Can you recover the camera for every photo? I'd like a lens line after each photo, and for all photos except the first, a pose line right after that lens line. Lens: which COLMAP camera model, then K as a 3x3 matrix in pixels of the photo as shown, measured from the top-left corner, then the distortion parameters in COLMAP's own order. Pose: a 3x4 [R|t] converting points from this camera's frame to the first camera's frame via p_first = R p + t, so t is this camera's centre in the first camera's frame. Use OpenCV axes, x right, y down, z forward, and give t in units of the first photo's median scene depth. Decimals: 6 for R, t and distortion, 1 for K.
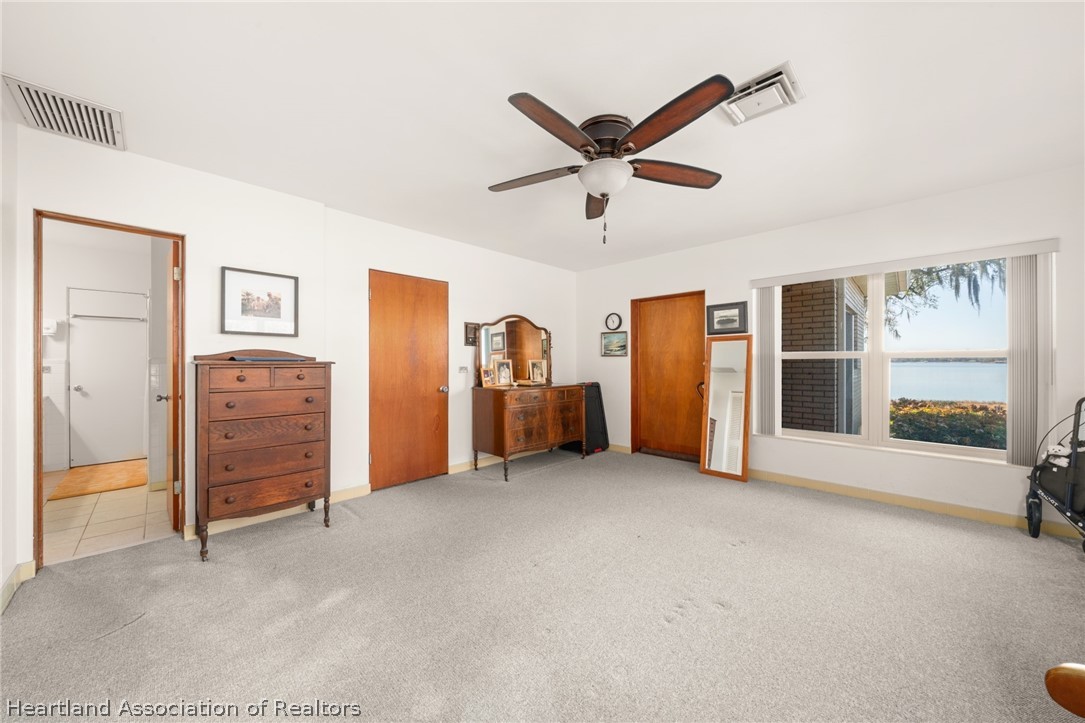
lens RADIAL K [[380.9, 0, 530.5], [0, 380.9, 365.6], [0, 0, 1]] dist [-0.000027, -0.000053]
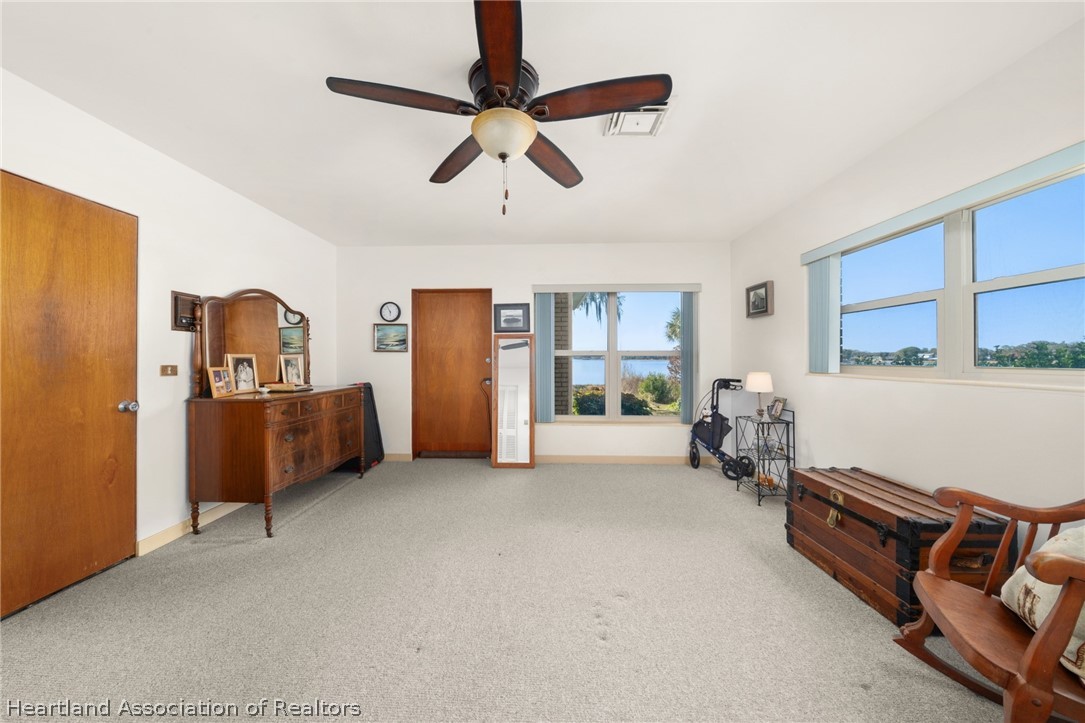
lens RADIAL K [[378.4, 0, 528.6], [0, 378.4, 359.3], [0, 0, 1]] dist [-0.002620, -0.000207]
pose [[0.731659, 0.001059, 0.681670, -0.173069], [0.004369, 0.999971, -0.006242, -0.000976], [-0.681657, 0.007545, 0.731633, 0.195380]]
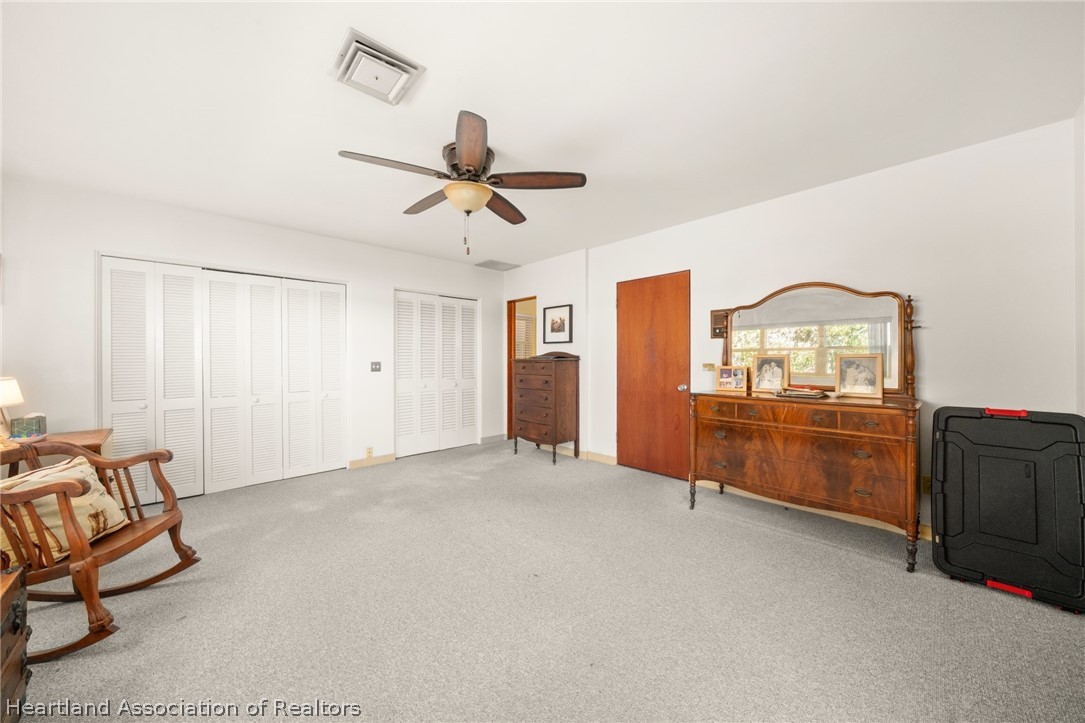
lens RADIAL K [[380.9, 0, 530.5], [0, 380.9, 365.6], [0, 0, 1]] dist [-0.000027, -0.000053]
pose [[-0.035428, 0.019092, -0.999190, 0.700181], [-0.003473, 0.999809, 0.019227, -0.008346], [0.999366, 0.004152, -0.035355, 0.655312]]
